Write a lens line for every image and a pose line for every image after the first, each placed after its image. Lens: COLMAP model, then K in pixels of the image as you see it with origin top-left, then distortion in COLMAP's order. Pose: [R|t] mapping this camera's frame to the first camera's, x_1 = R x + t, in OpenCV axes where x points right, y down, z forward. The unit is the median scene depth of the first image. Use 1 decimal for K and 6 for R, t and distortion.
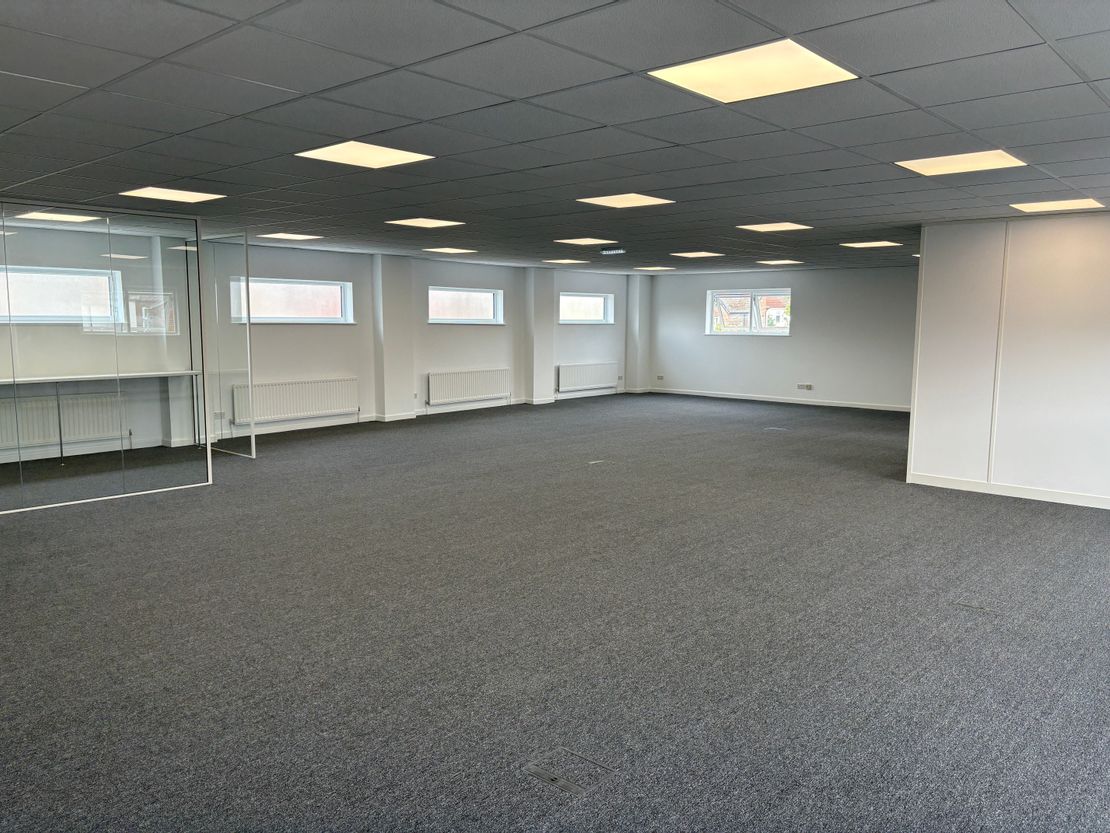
lens RADIAL K [[824.9, 0, 556.9], [0, 824.9, 425.5], [0, 0, 1]] dist [0.085480, -0.149310]
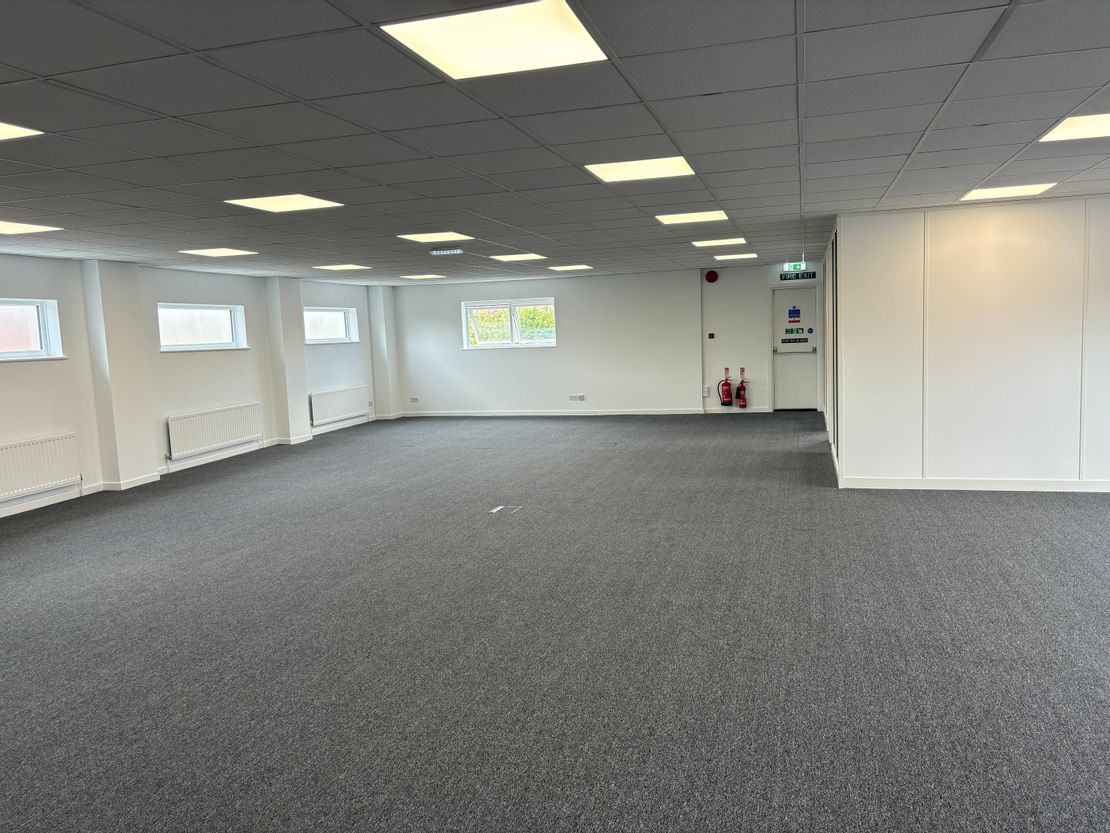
lens RADIAL K [[824.9, 0, 556.9], [0, 824.9, 425.5], [0, 0, 1]] dist [0.085480, -0.149310]
pose [[0.900880, -0.092739, 0.424046, -0.142491], [0.101412, 0.994842, 0.002124, -0.020131], [-0.422056, 0.041089, 0.905638, 0.150570]]
